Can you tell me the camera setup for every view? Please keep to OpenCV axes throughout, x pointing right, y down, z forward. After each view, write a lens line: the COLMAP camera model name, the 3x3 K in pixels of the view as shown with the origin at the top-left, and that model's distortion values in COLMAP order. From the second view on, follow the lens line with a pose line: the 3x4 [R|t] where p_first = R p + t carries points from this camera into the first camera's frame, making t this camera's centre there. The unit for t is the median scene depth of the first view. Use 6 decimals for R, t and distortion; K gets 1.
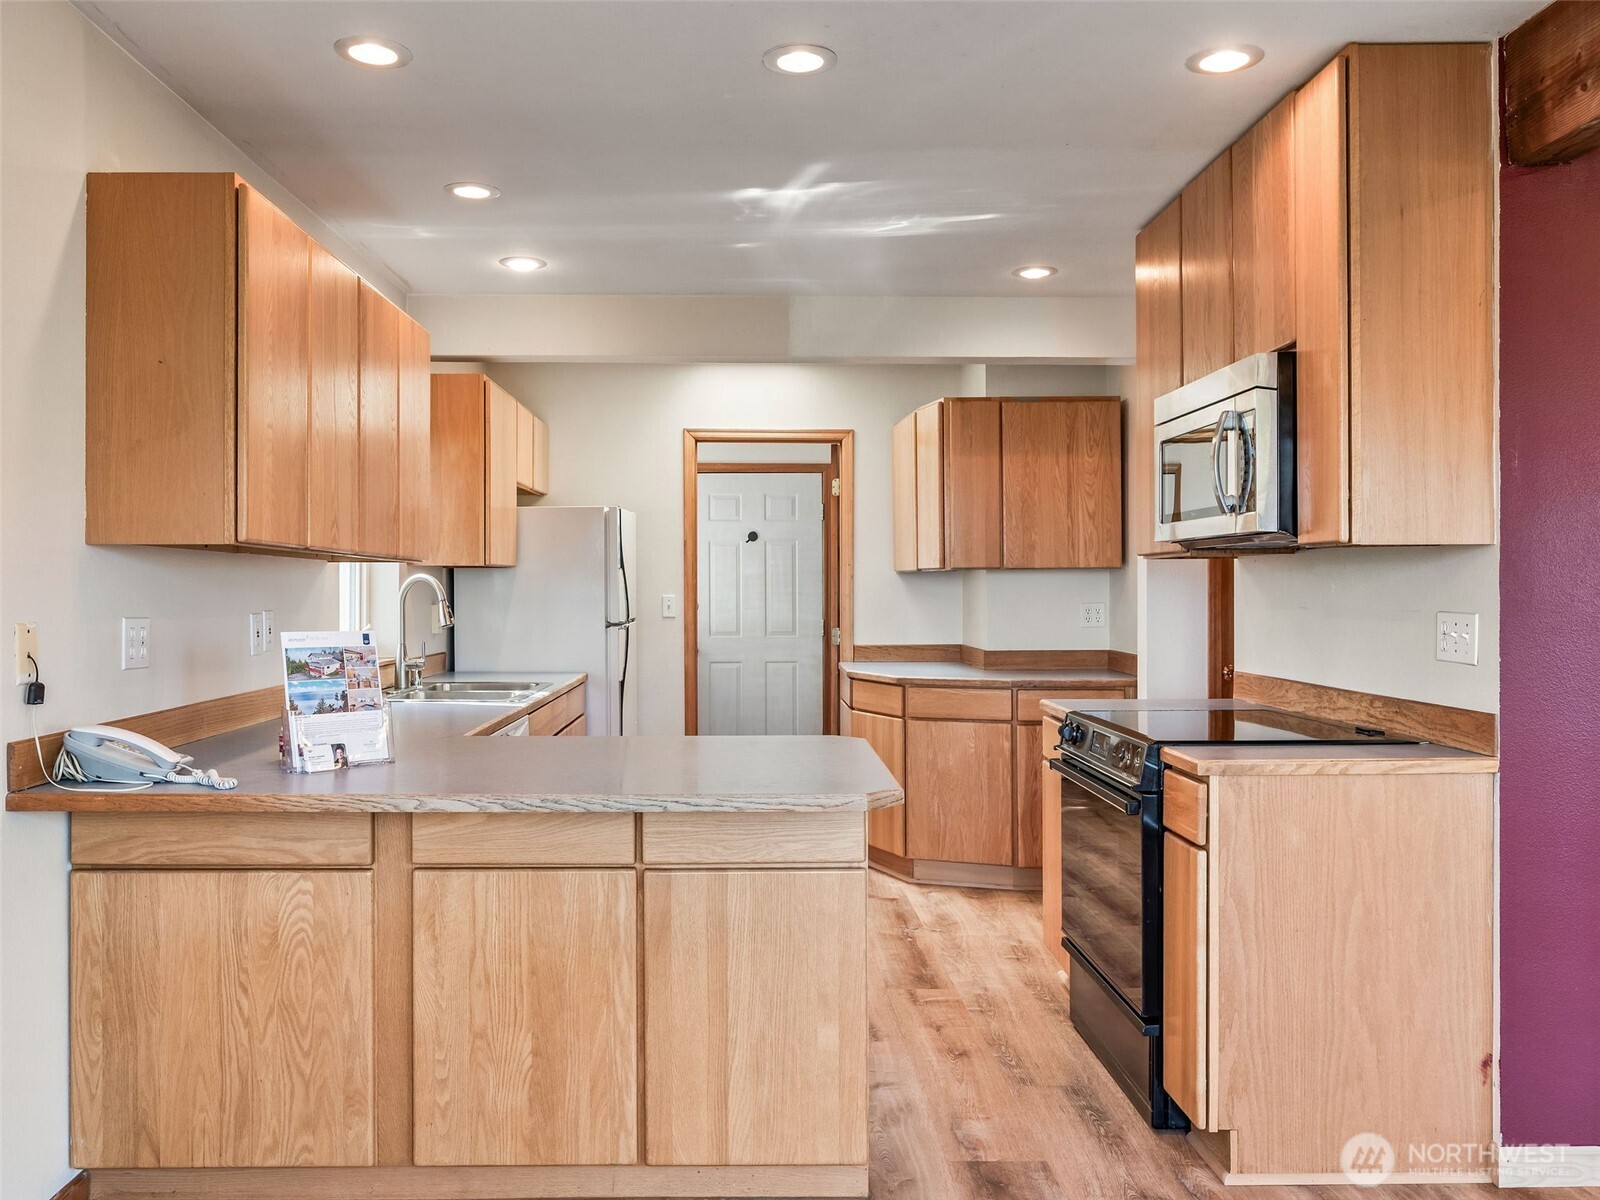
lens RADIAL K [[1264.4, 0, 792.1], [0, 1264.4, 586.6], [0, 0, 1]] dist [-0.002844, 0.000353]
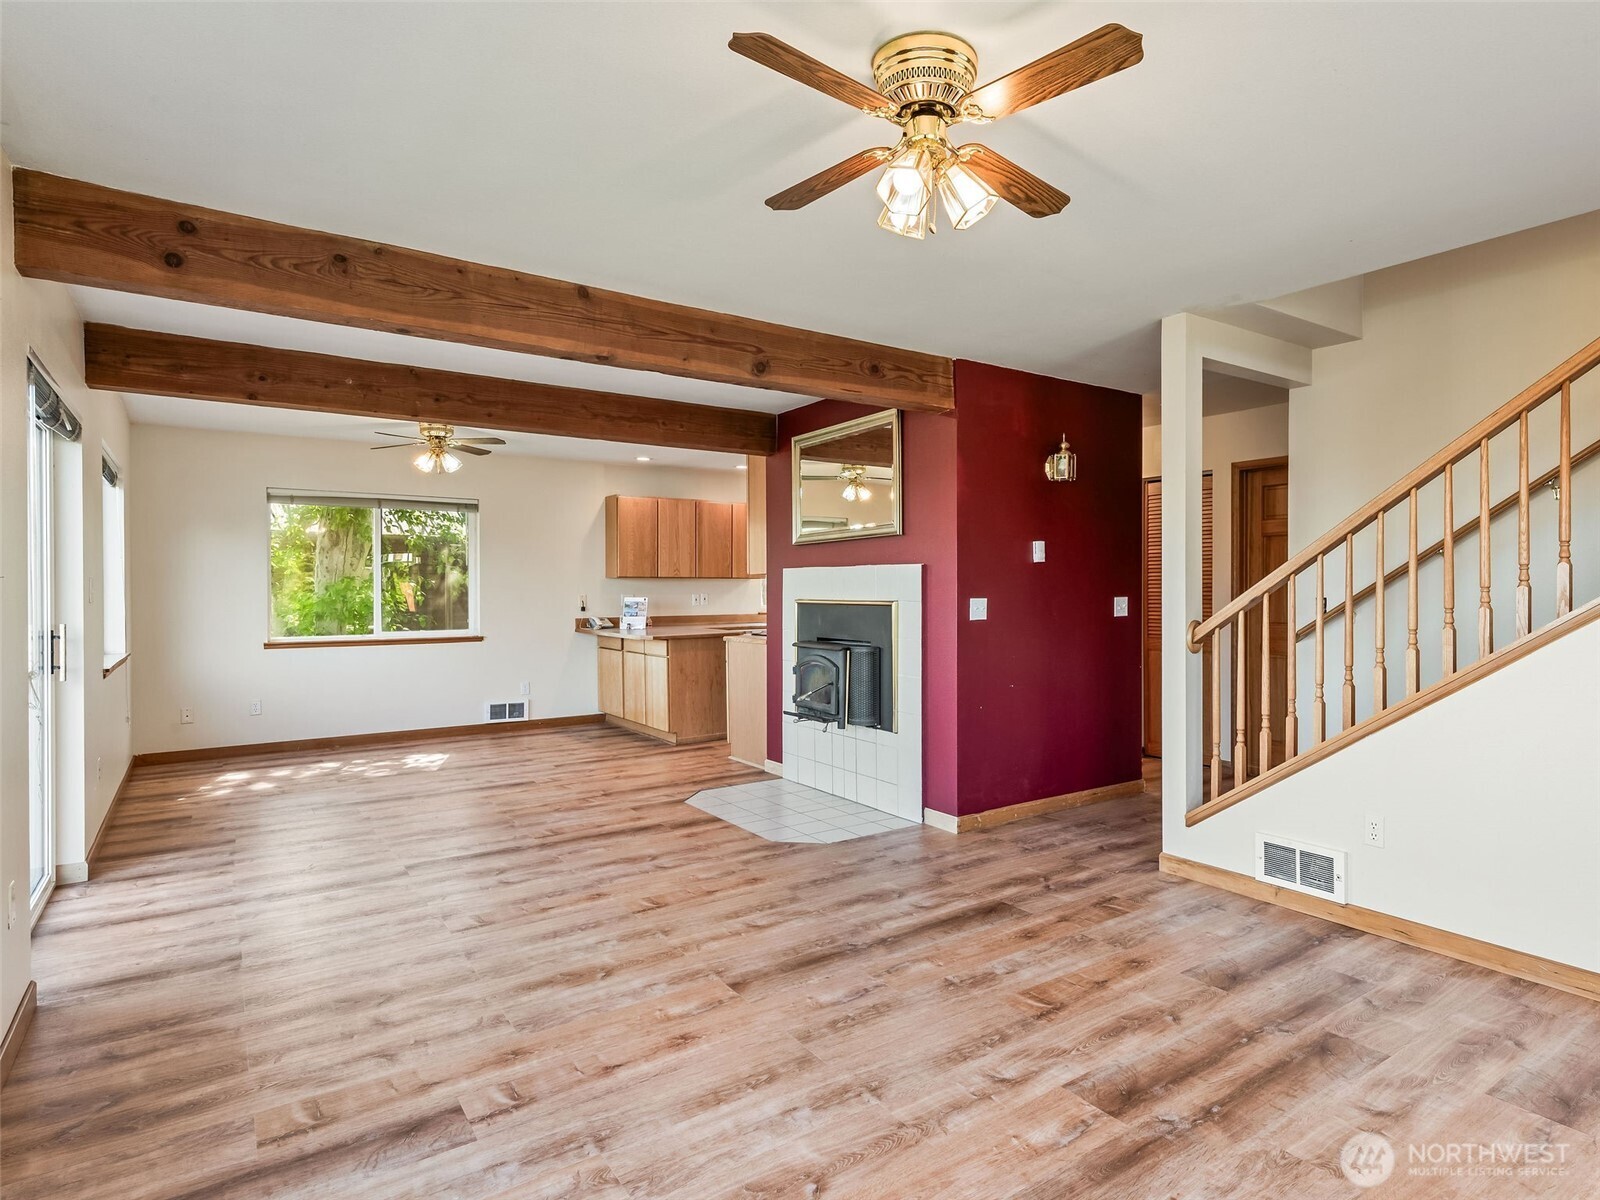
lens RADIAL K [[905.0, 0, 896.0], [0, 905.0, 591.5], [0, 0, 1]] dist [0.004742, 0.003887]
pose [[0.603724, 0.002565, -0.797189, 2.588158], [0.005273, 0.999960, 0.007211, -0.003339], [0.797176, -0.008557, 0.603687, -0.131739]]
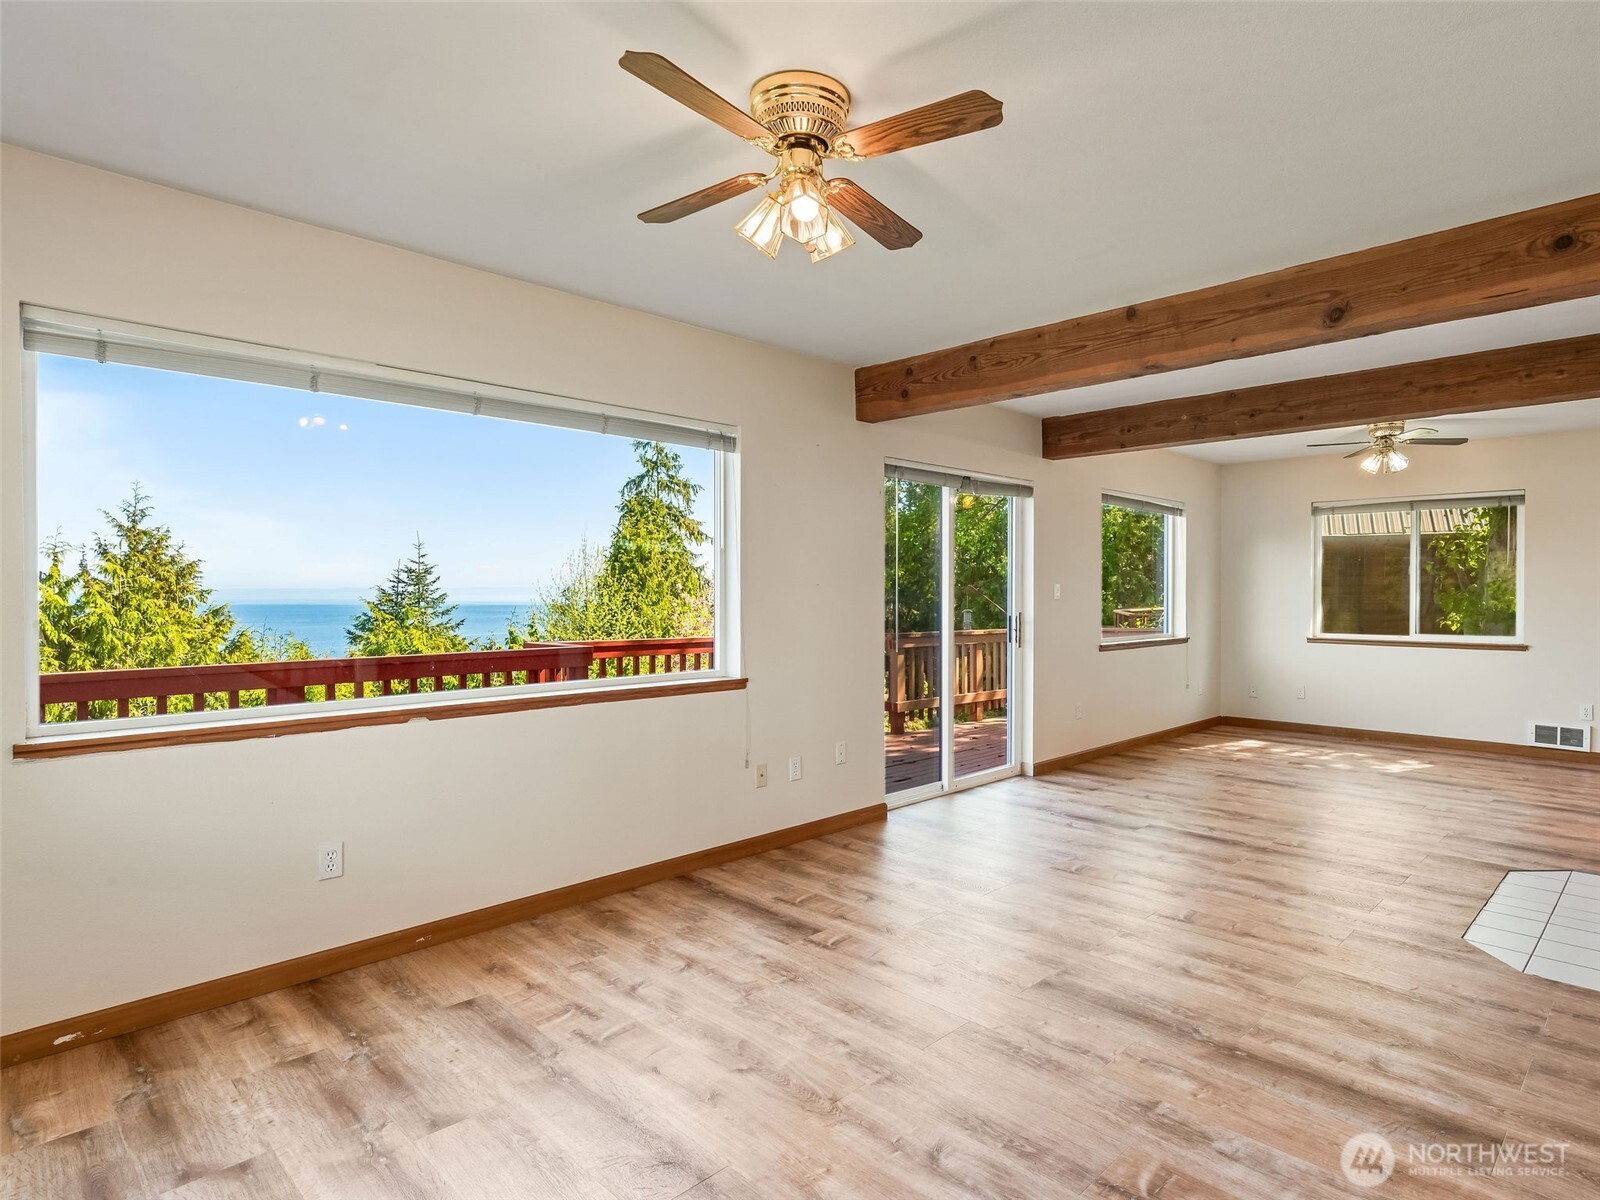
lens RADIAL K [[876.6, 0, 871.2], [0, 876.6, 591.9], [0, 0, 1]] dist [0.007718, 0.001206]
pose [[-0.684347, 0.001651, -0.729154, 2.528172], [0.003340, 0.999994, -0.000871, 0.000894], [0.729149, -0.003032, -0.684349, 0.922208]]
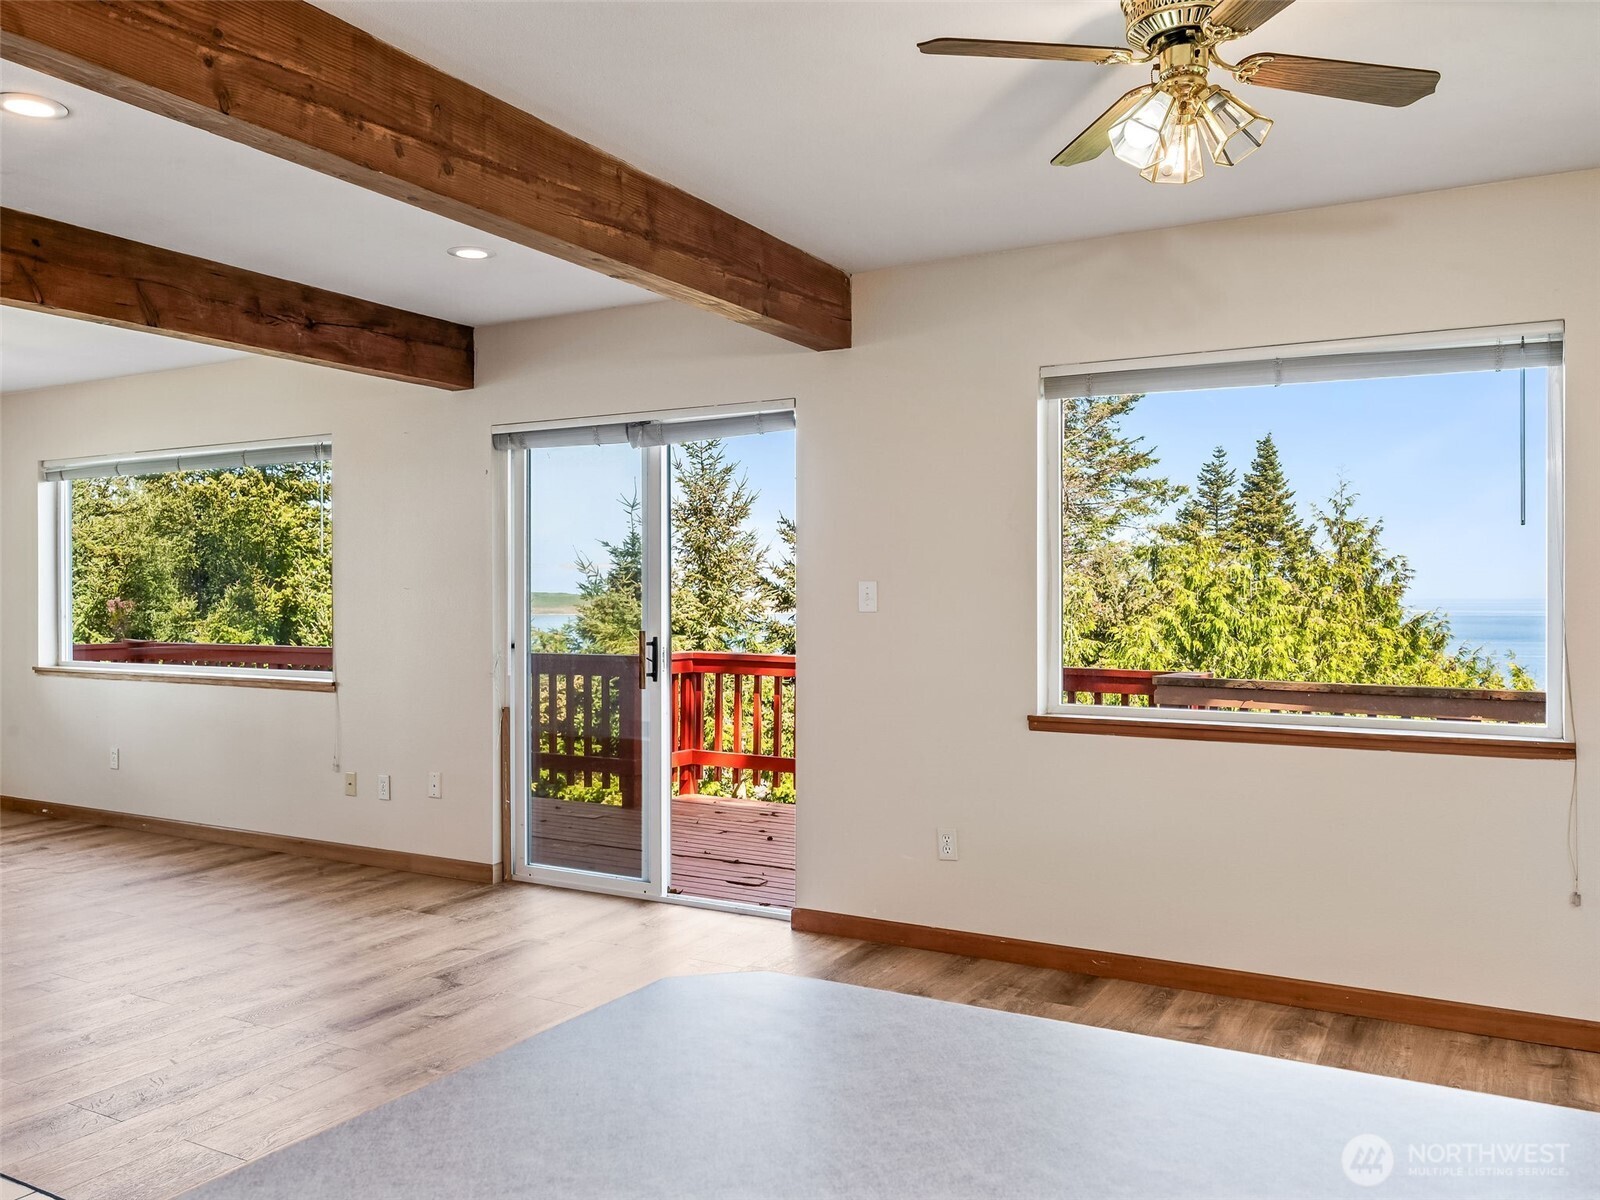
lens RADIAL K [[1264.4, 0, 738.8], [0, 1264.4, 600.7], [0, 0, 1]] dist [-0.002844, 0.000353]
pose [[-0.860616, -0.000996, 0.509253, -0.182590], [-0.000617, 0.999999, 0.000912, 0.002675], [-0.509254, 0.000471, -0.860616, 1.269400]]
